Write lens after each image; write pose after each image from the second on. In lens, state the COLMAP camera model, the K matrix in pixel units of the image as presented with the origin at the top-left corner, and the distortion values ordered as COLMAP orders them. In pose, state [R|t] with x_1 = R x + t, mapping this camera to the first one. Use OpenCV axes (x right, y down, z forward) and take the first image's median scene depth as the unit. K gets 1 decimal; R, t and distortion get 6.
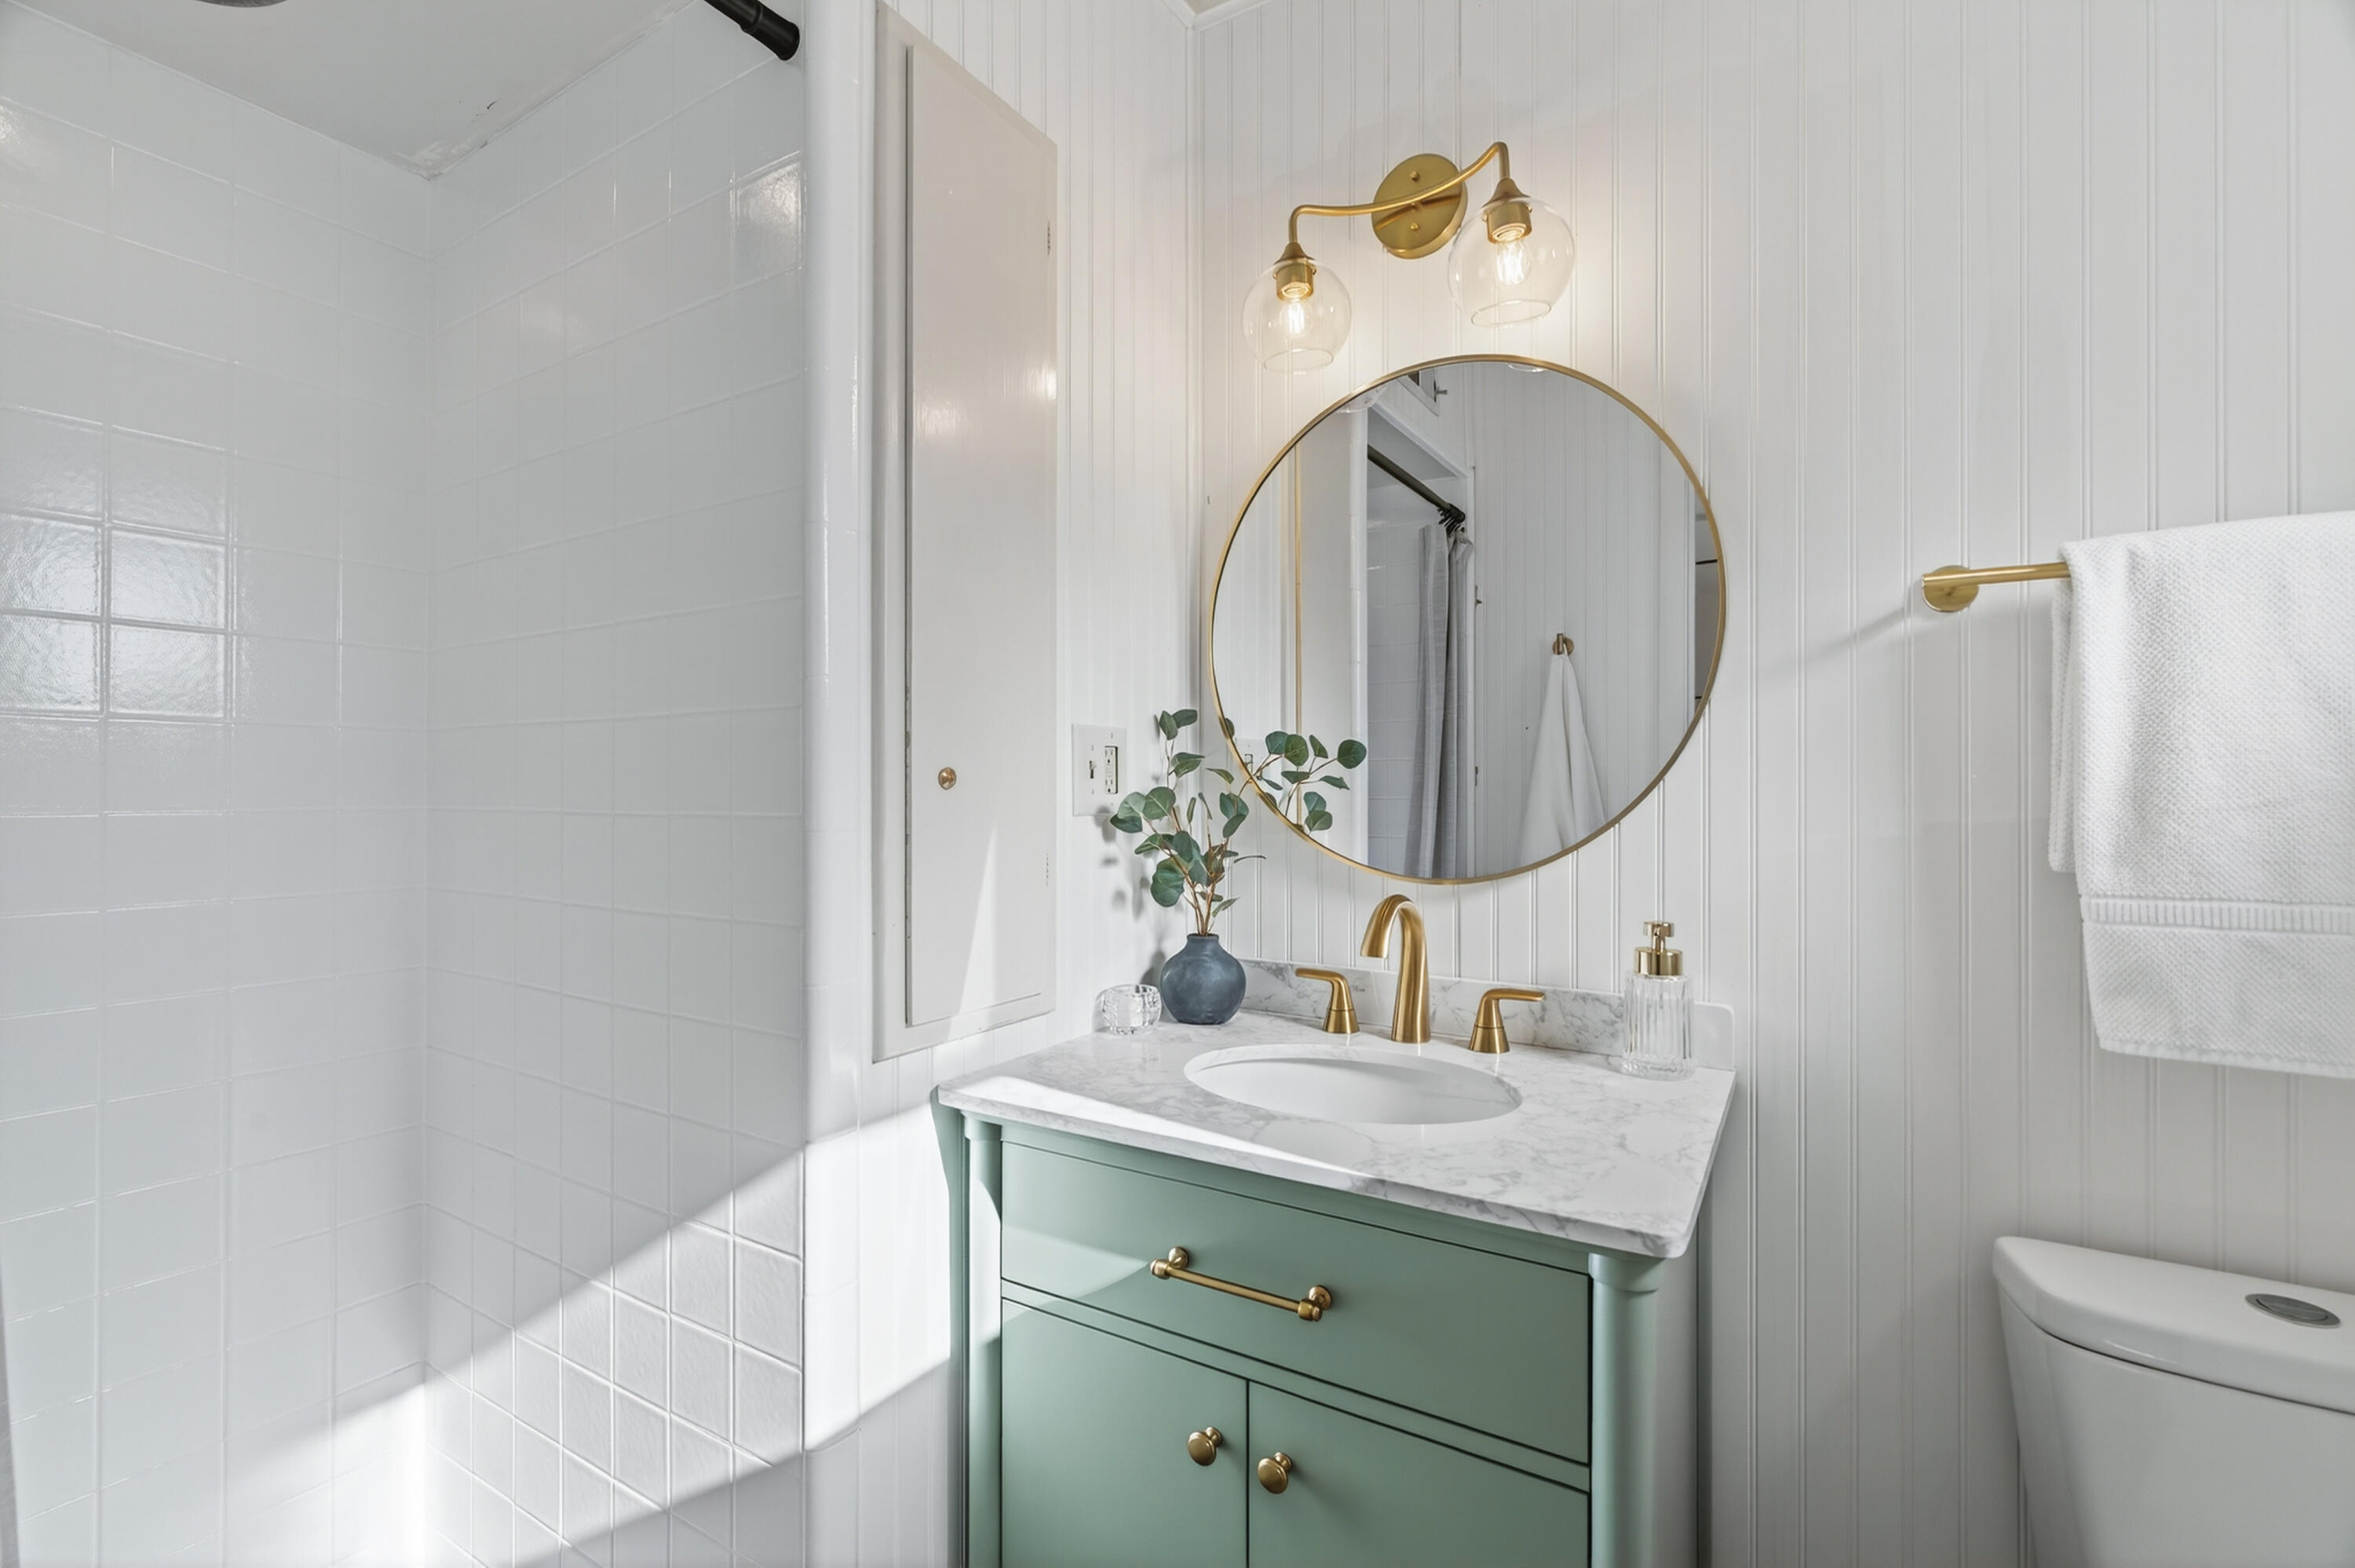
lens RADIAL K [[1045.5, 0, 1177.5], [0, 1045.5, 784.0], [0, 0, 1]] dist [-0.002126, 0.000122]
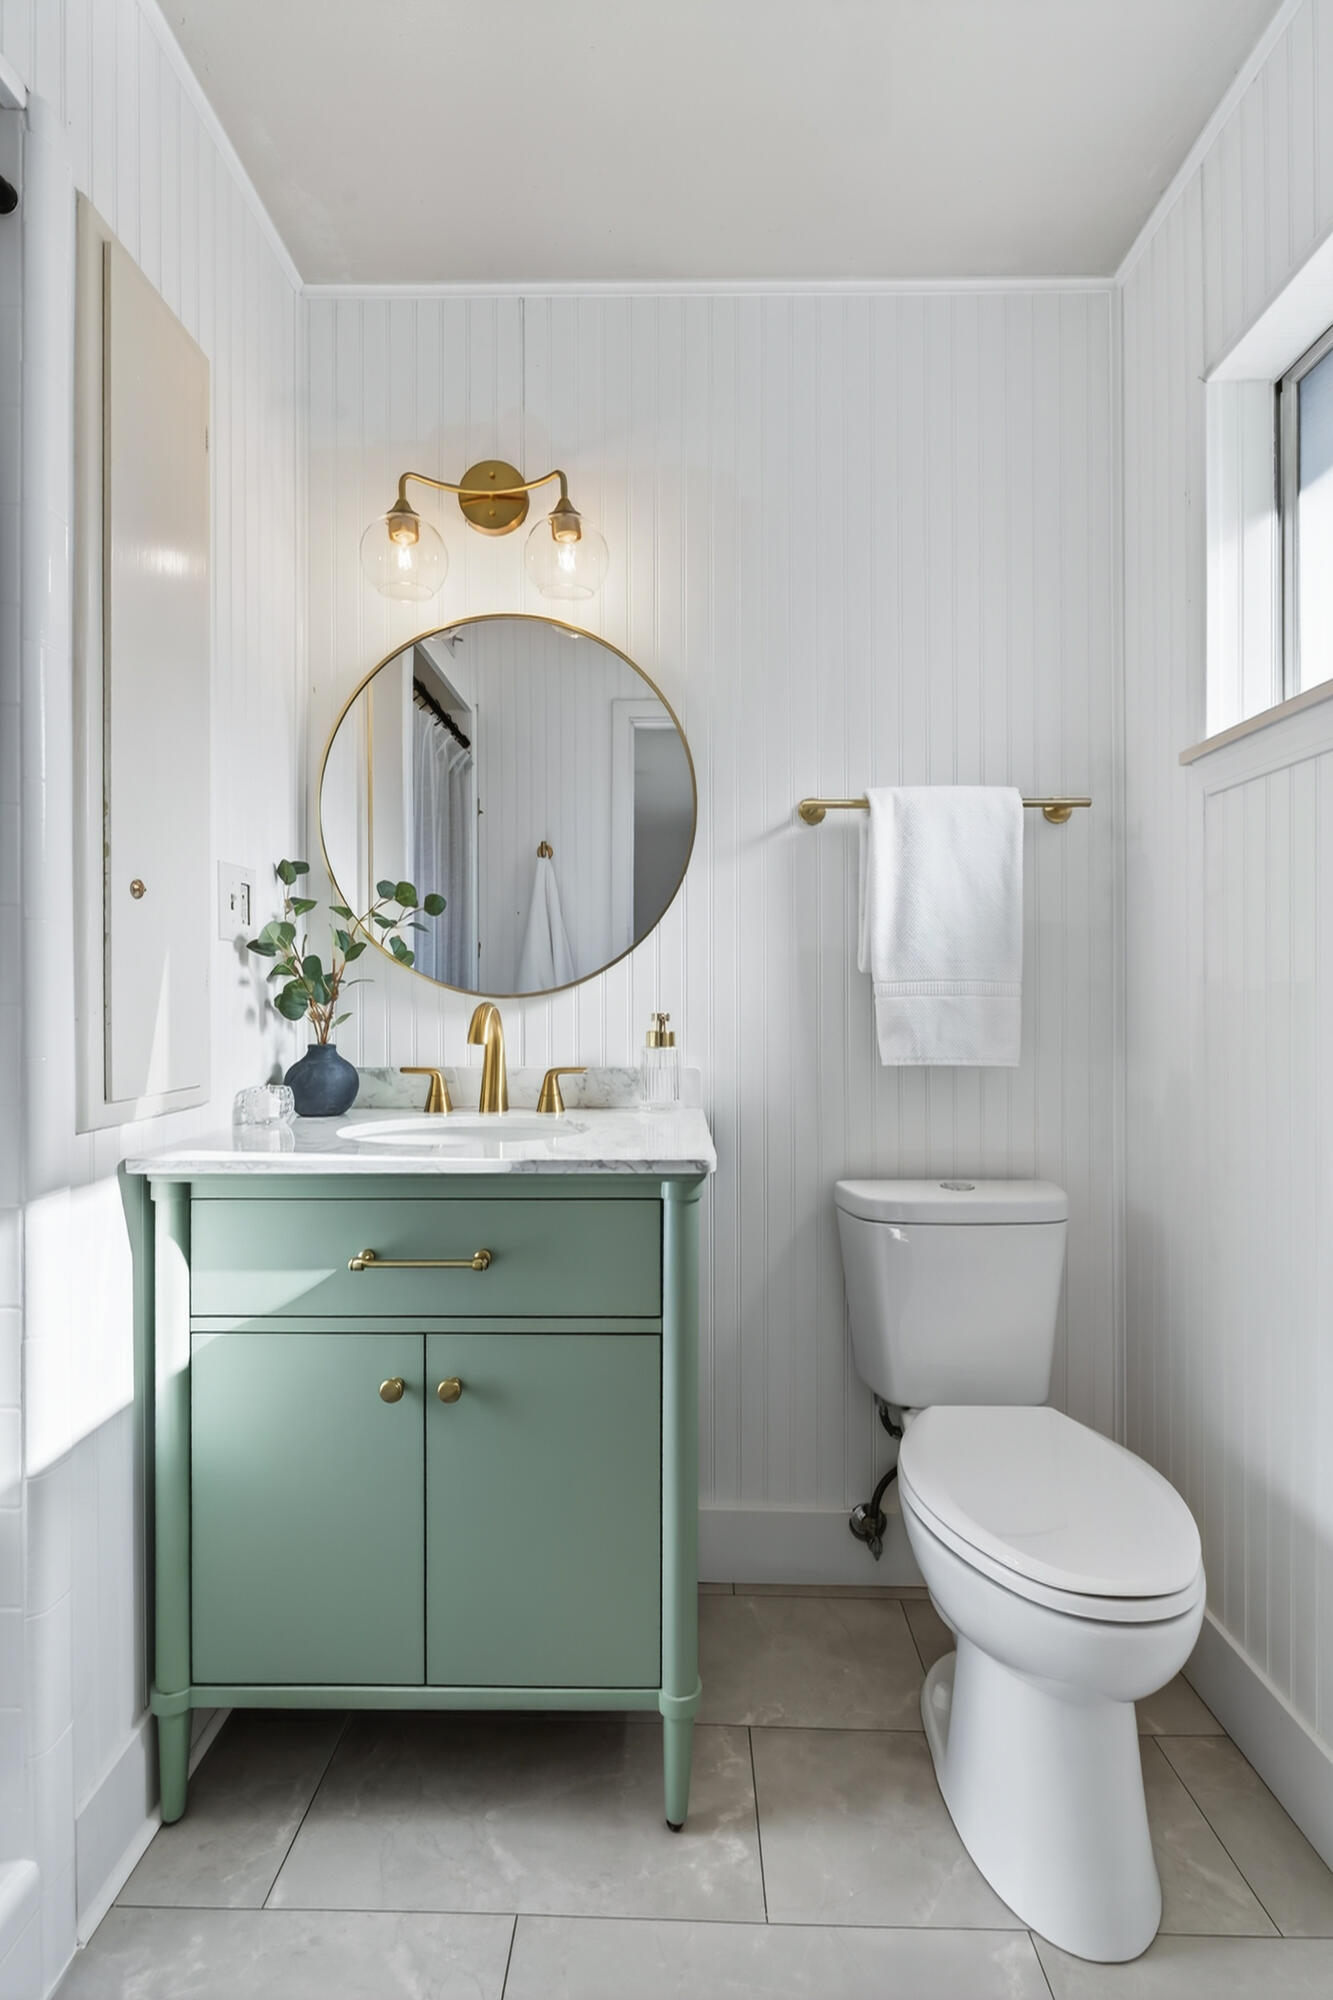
lens RADIAL K [[888.0, 0, 675.7], [0, 888.0, 981.0], [0, 0, 1]] dist [-0.002126, 0.000122]
pose [[0.855789, -0.001089, 0.517324, -0.182126], [0.000627, 0.999999, 0.001067, 0.079378], [-0.517325, -0.000589, 0.855789, -0.116014]]
